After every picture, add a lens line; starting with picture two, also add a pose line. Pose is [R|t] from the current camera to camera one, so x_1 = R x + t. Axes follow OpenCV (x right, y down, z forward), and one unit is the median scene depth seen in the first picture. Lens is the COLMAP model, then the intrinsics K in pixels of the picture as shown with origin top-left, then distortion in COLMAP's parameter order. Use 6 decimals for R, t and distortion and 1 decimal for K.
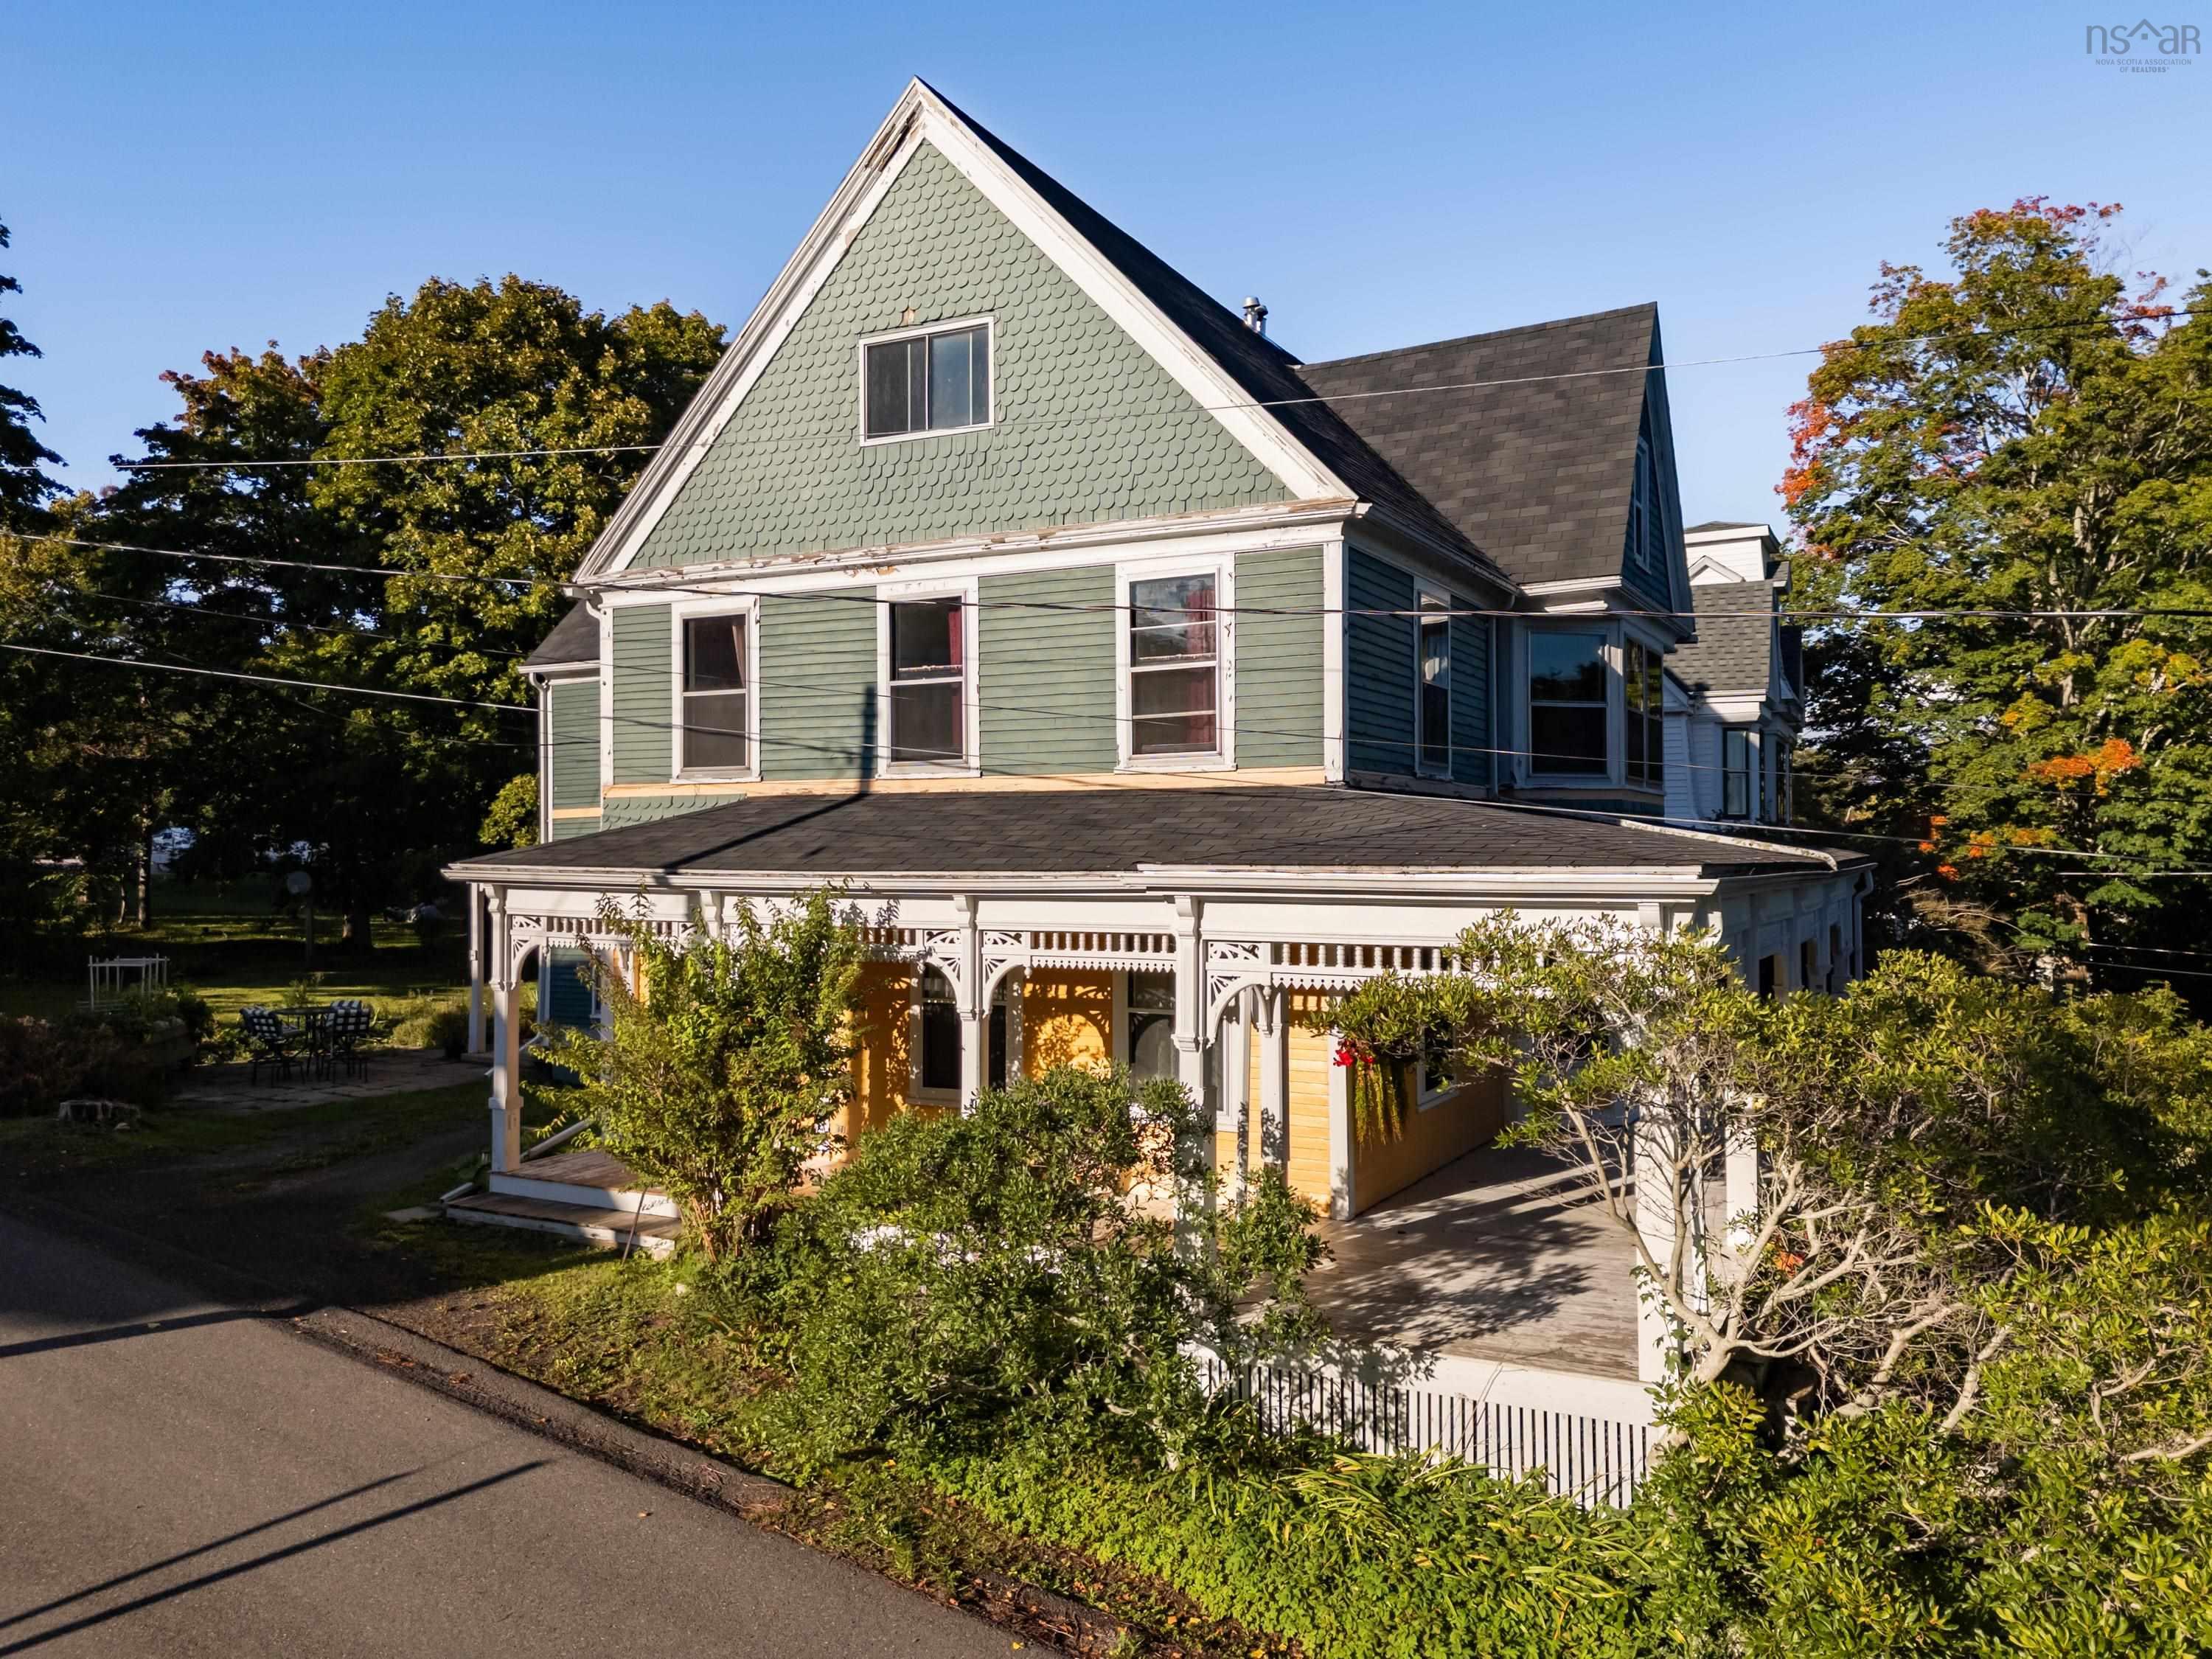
lens RADIAL K [[1633.9, 0, 1106.0], [0, 1633.9, 829.5], [0, 0, 1]] dist [0.045224, -0.031045]
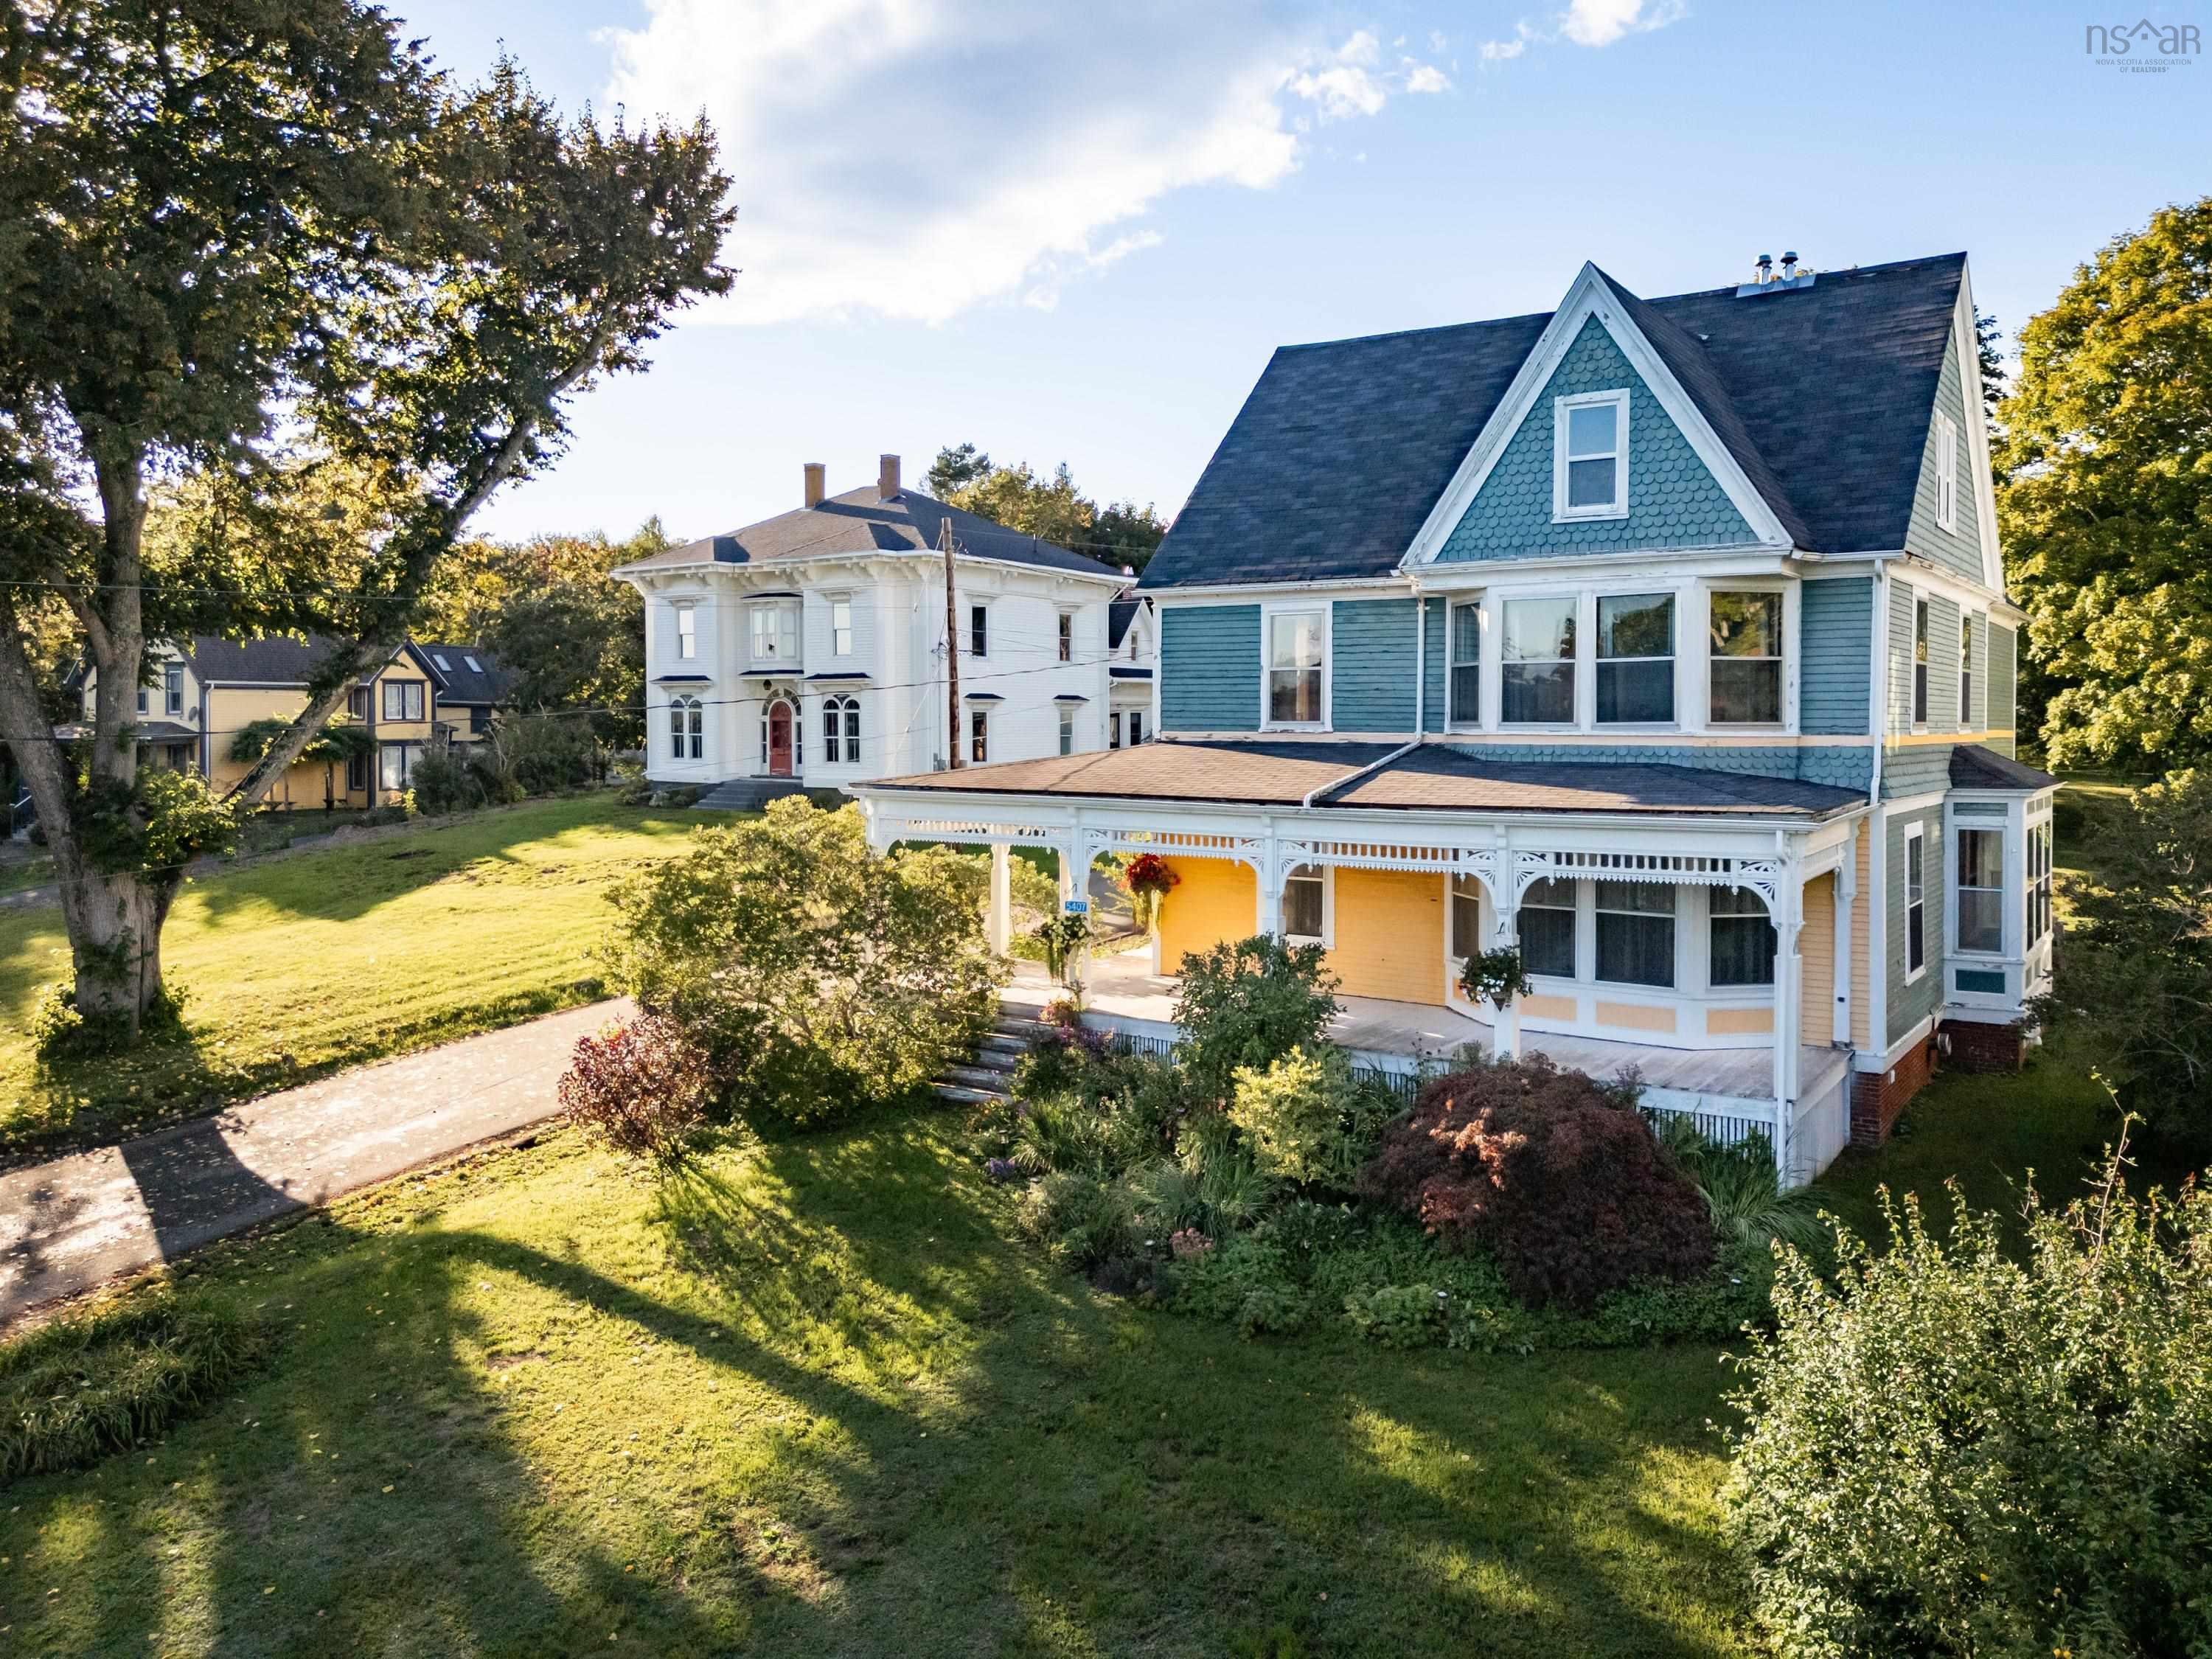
lens RADIAL K [[1661.2, 0, 1104.6], [0, 1661.2, 757.9], [0, 0, 1]] dist [0.076444, -0.116667]
pose [[-0.101131, 0.027451, -0.994494, 1.626488], [0.014112, 0.999558, 0.026156, -0.046288], [0.994773, -0.011389, -0.101473, 0.925524]]
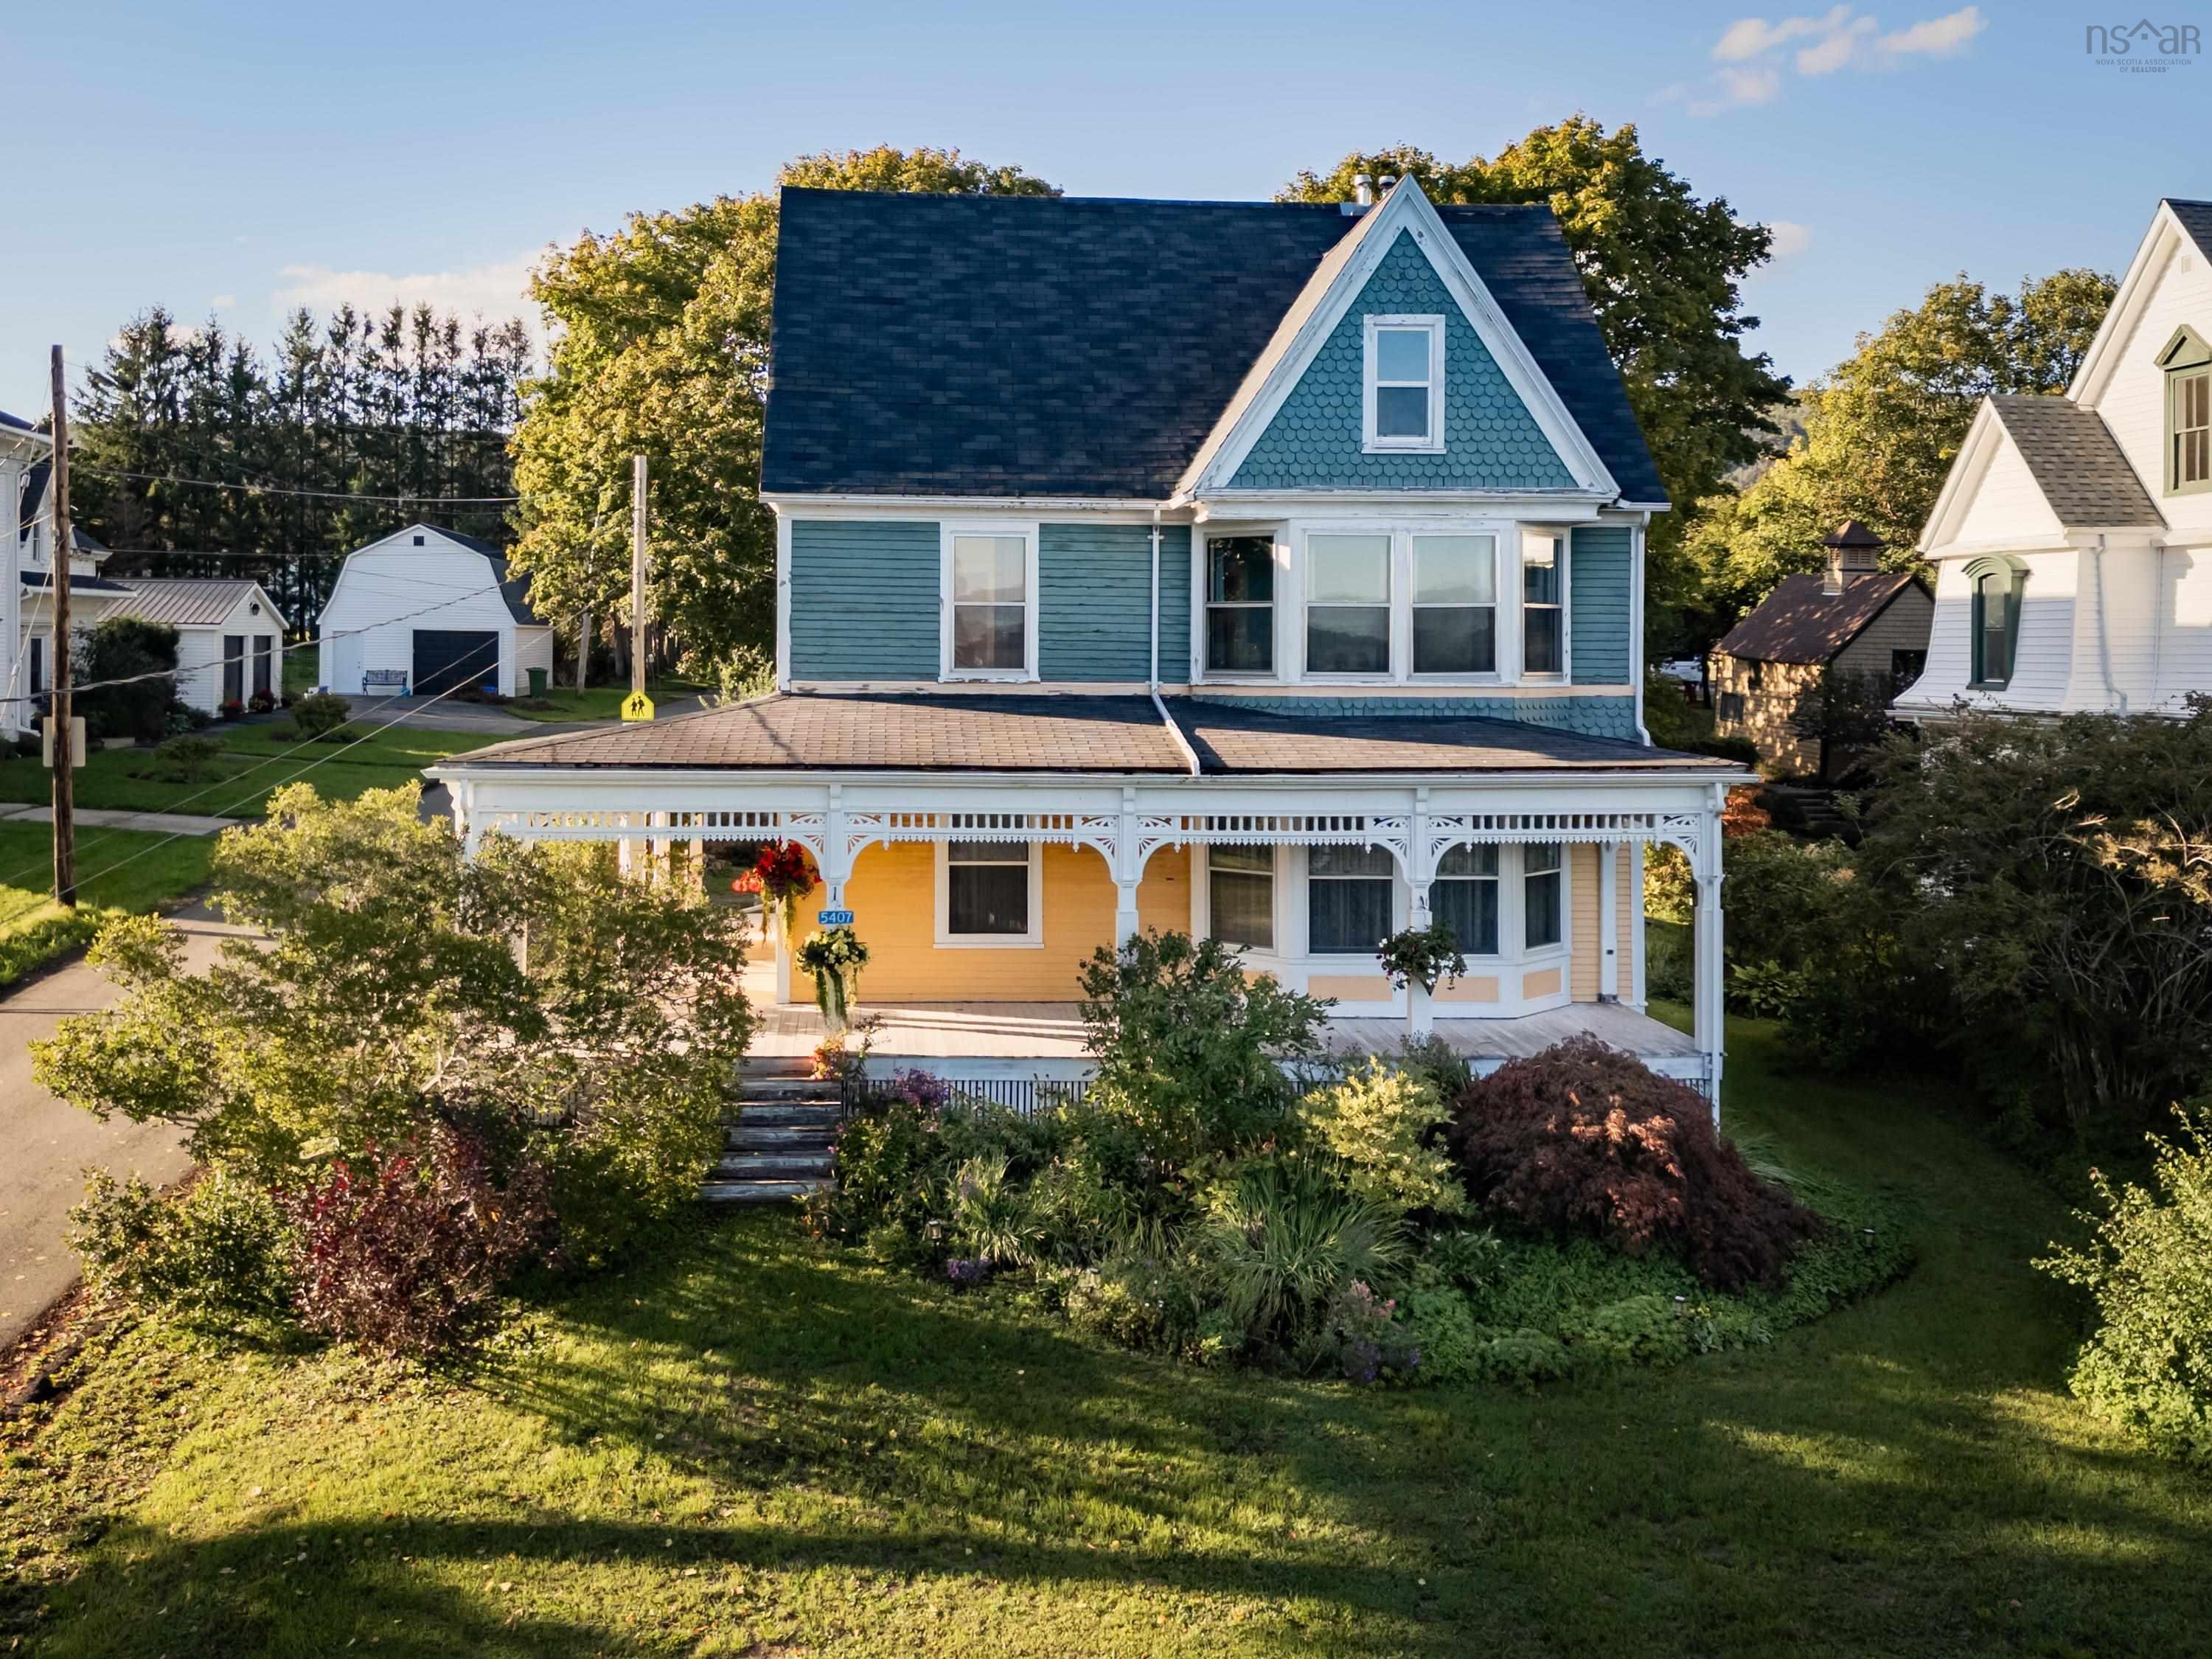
lens RADIAL K [[2146.5, 0, 985.5], [0, 2146.5, 641.3], [0, 0, 1]] dist [0.073236, -0.089181]
pose [[0.530502, 0.004619, -0.847671, 1.450853], [0.004793, 0.999953, 0.008448, -0.069684], [0.847670, -0.008544, 0.530455, 0.151366]]
